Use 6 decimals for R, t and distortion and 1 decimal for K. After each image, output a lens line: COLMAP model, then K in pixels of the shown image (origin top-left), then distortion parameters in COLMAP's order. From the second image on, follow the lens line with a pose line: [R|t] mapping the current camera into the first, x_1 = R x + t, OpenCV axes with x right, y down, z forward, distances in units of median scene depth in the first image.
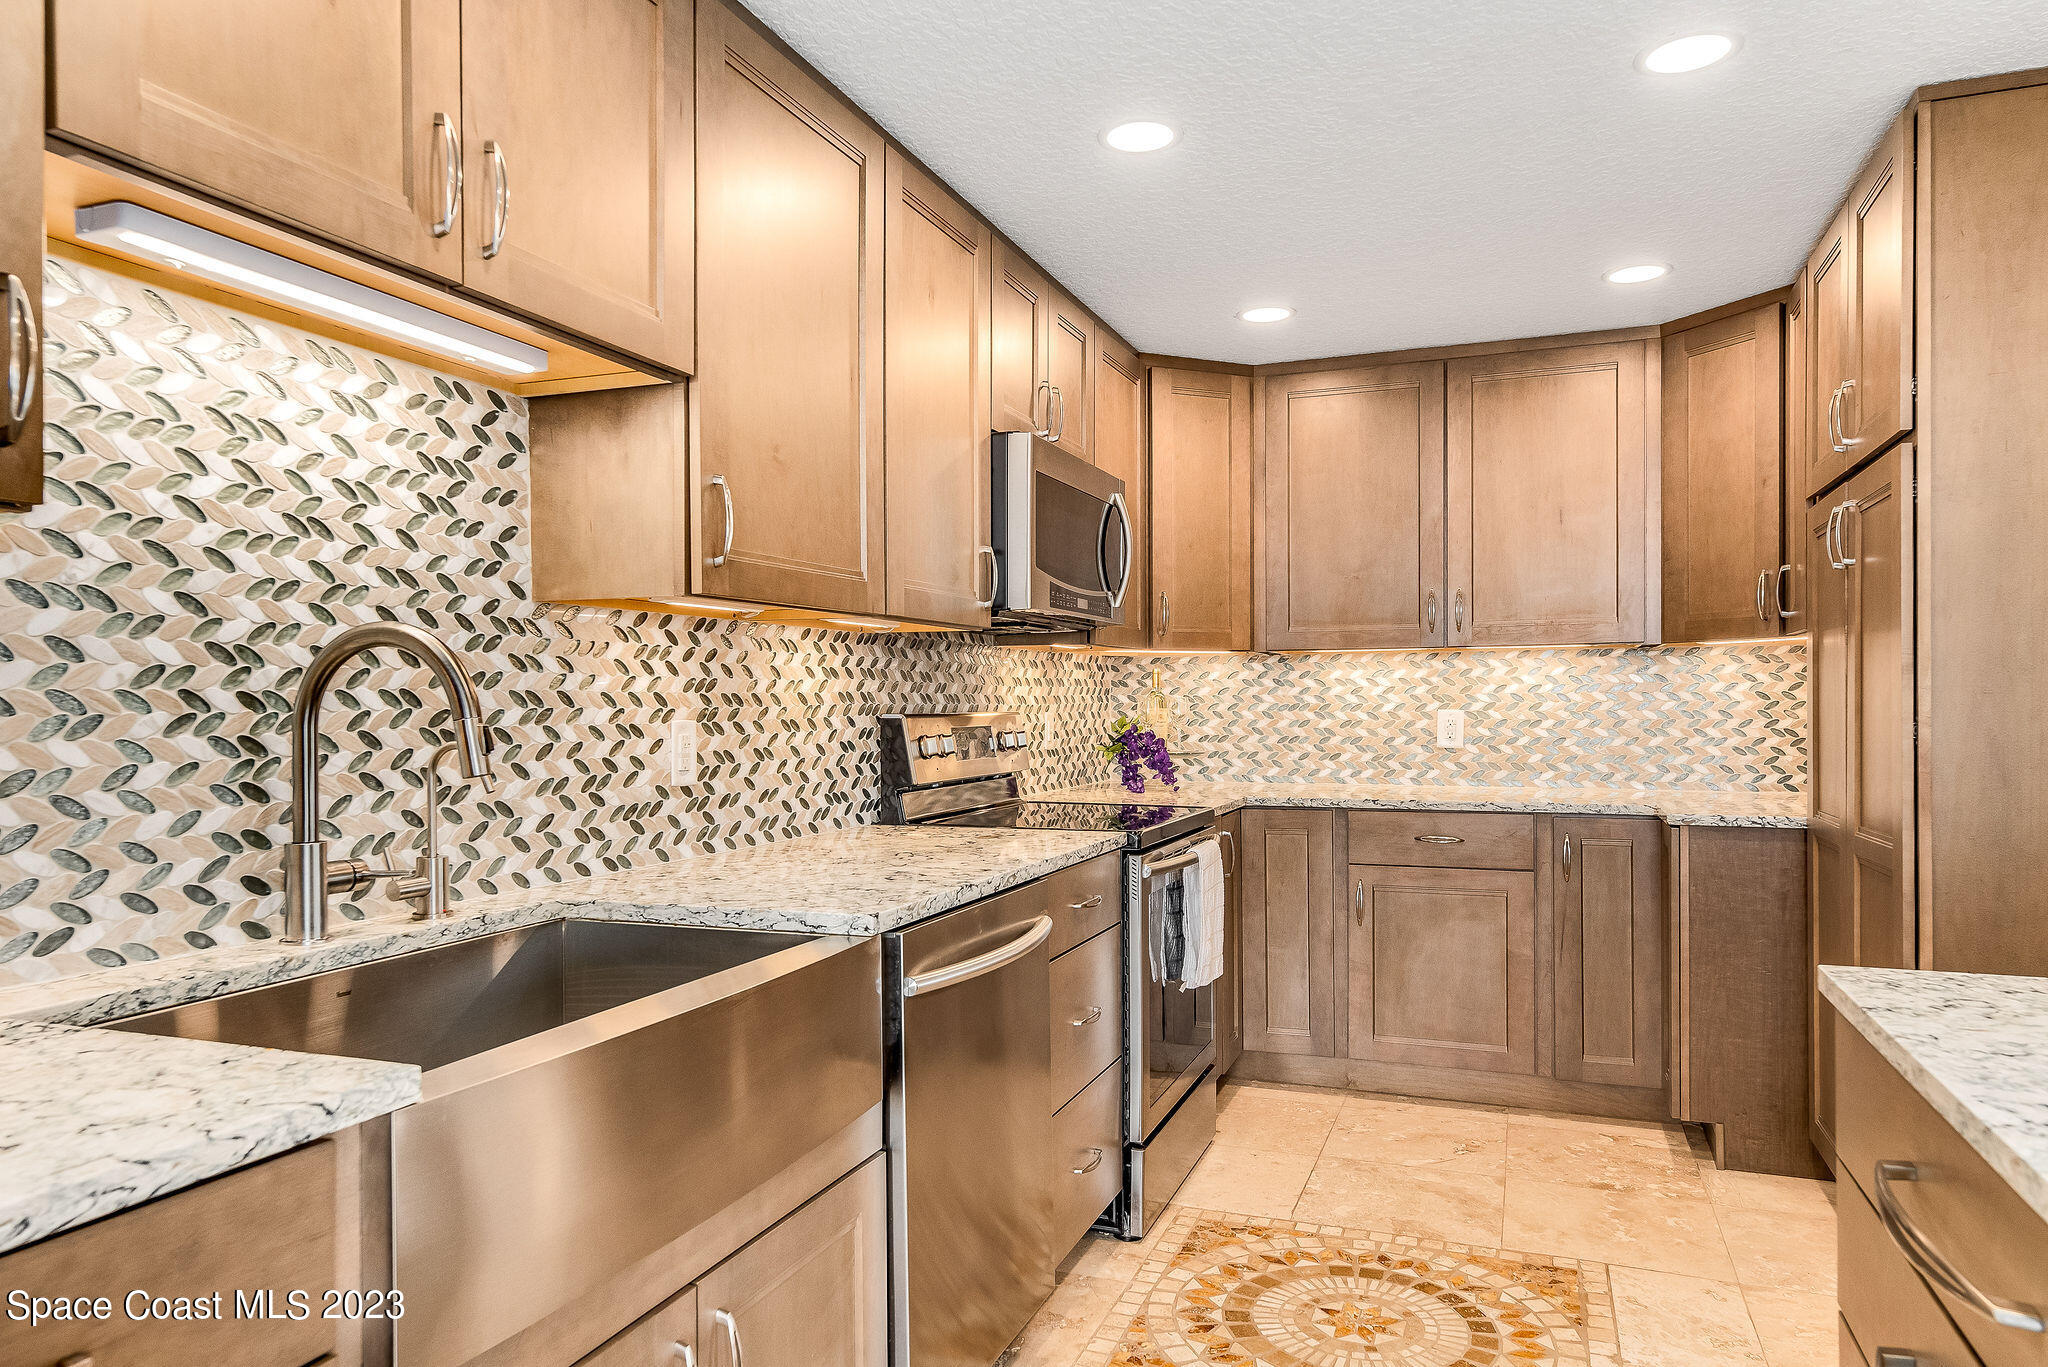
lens RADIAL K [[1321.3, 0, 1033.8], [0, 1321.3, 717.7], [0, 0, 1]] dist [-0.002123, -0.002990]
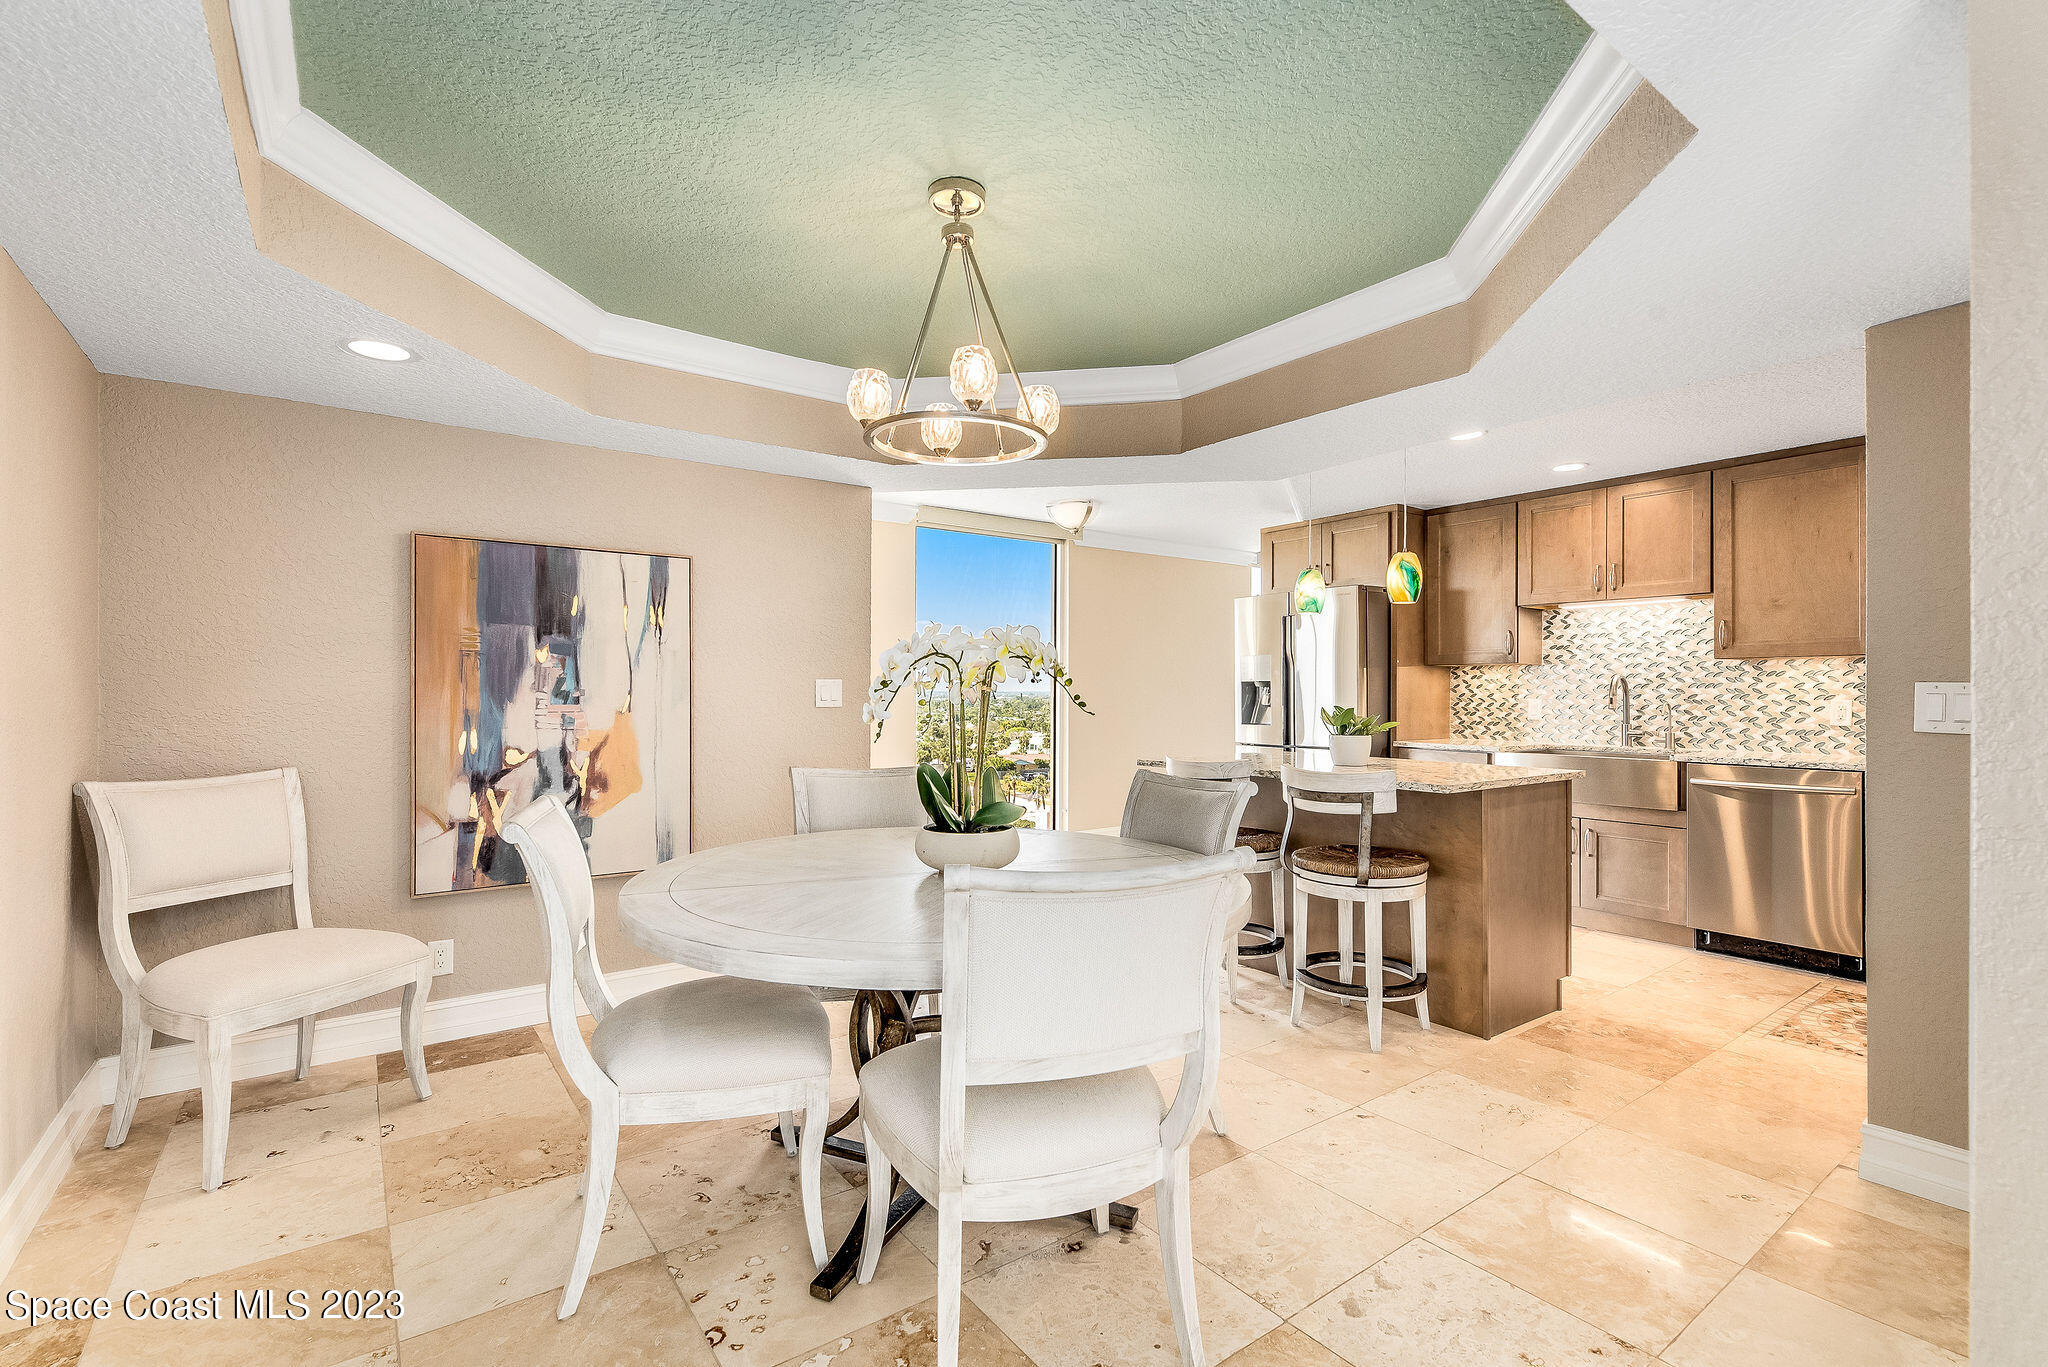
lens RADIAL K [[942.5, 0, 1021.5], [0, 942.5, 687.1], [0, 0, 1]] dist [-0.001636, -0.000174]
pose [[-0.543145, 0.004781, -0.839625, 2.194958], [-0.003099, 0.999966, 0.007699, -0.032002], [0.839633, 0.006783, -0.543111, 0.707328]]
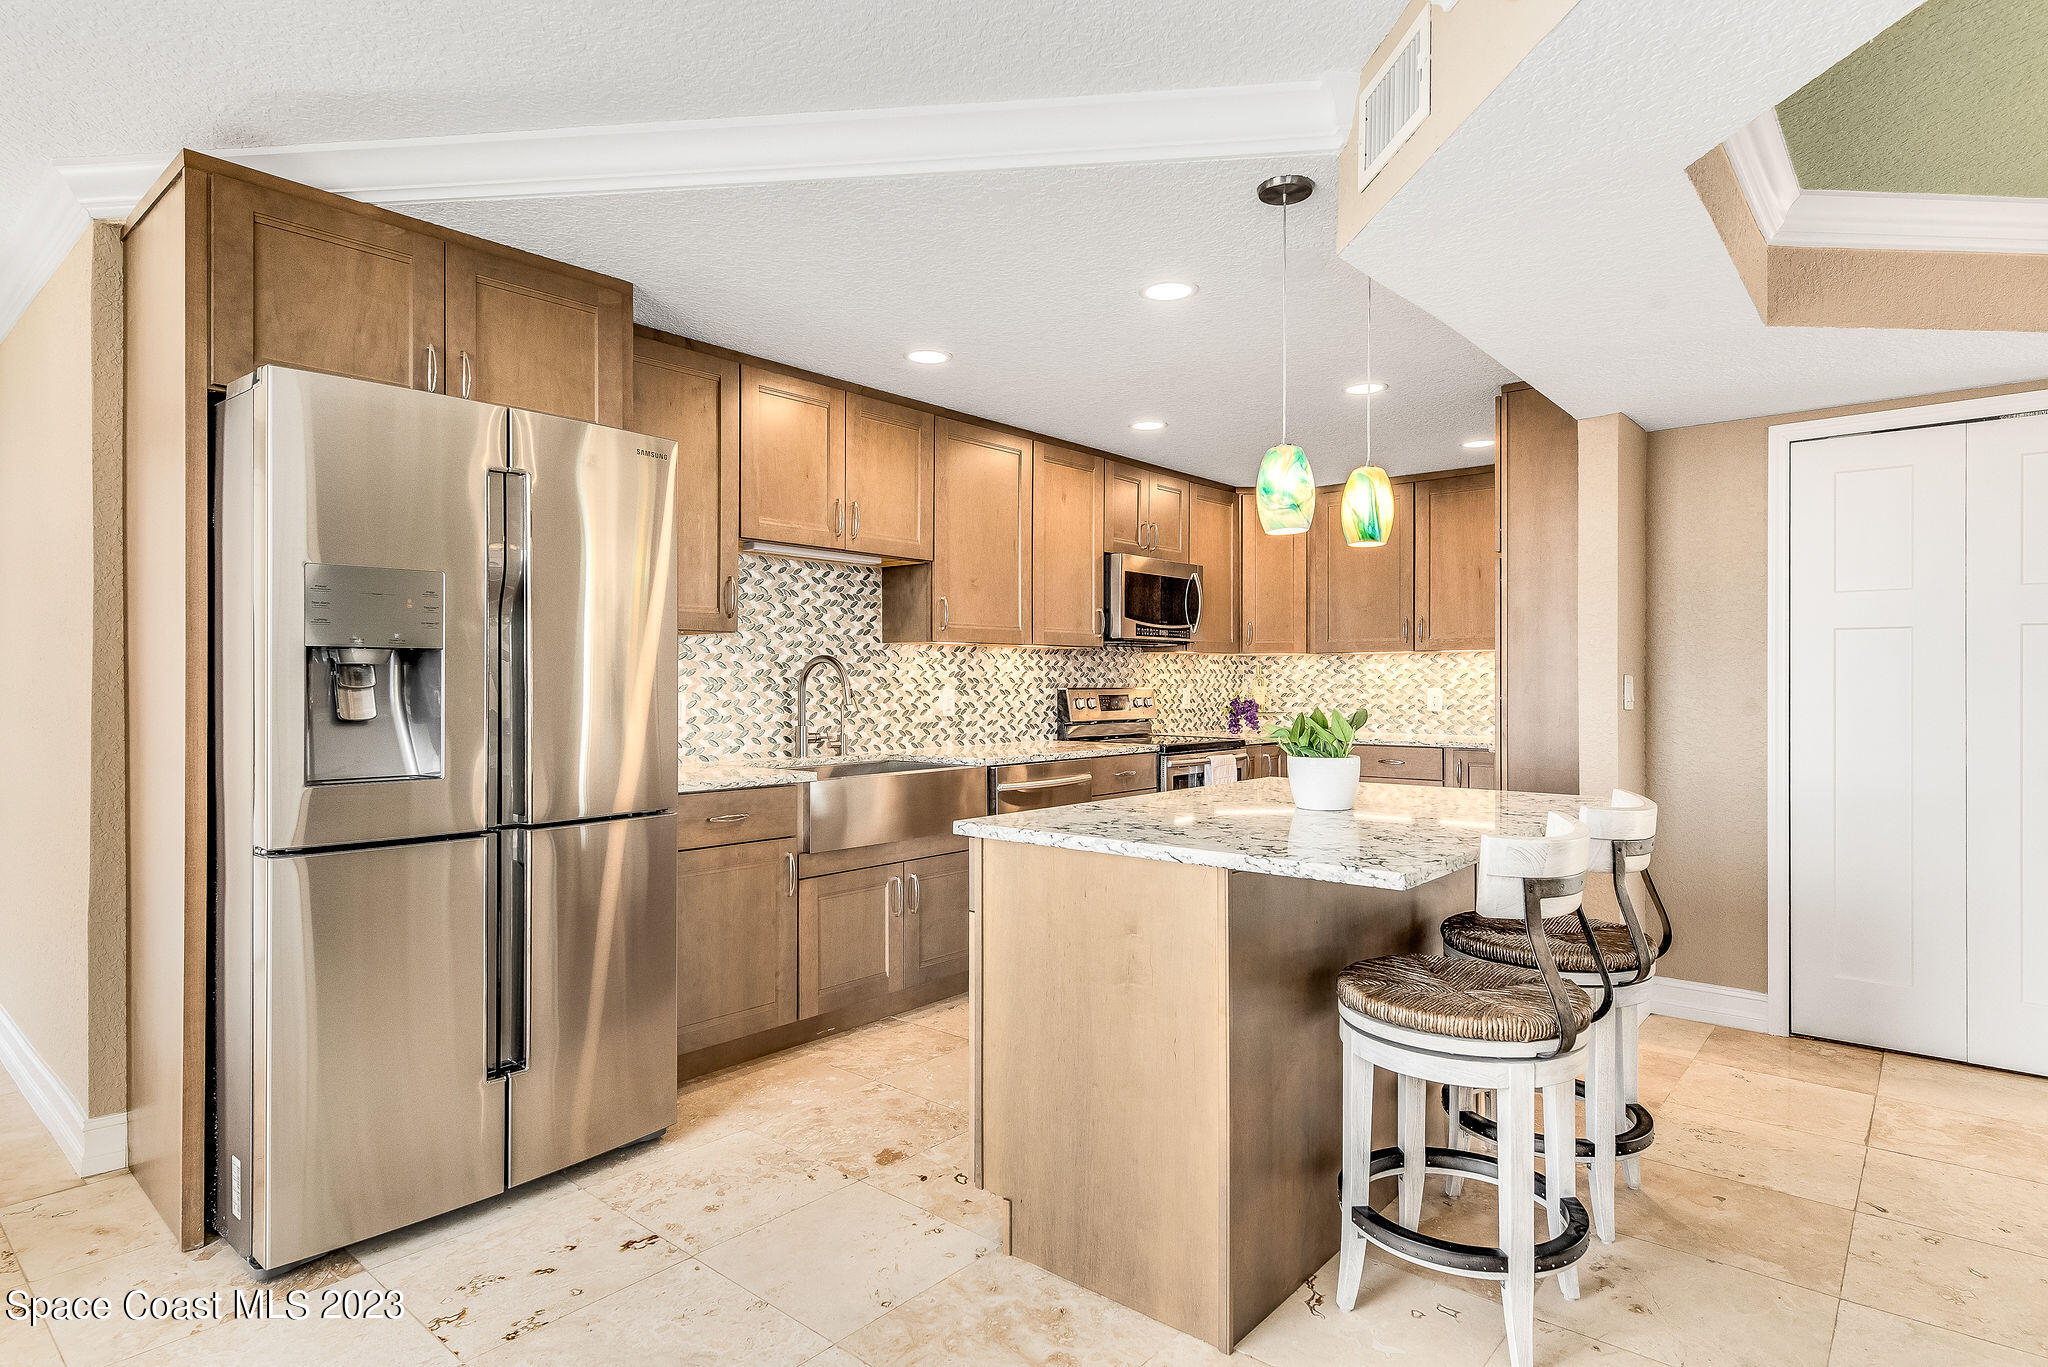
lens RADIAL K [[1079.2, 0, 1015.3], [0, 1079.2, 689.2], [0, 0, 1]] dist [0.006775, -0.001008]
pose [[0.937608, 0.007006, -0.347624, 0.566354], [-0.008728, 0.999956, -0.003389, 0.008263], [0.347585, 0.006212, 0.937628, -0.853810]]
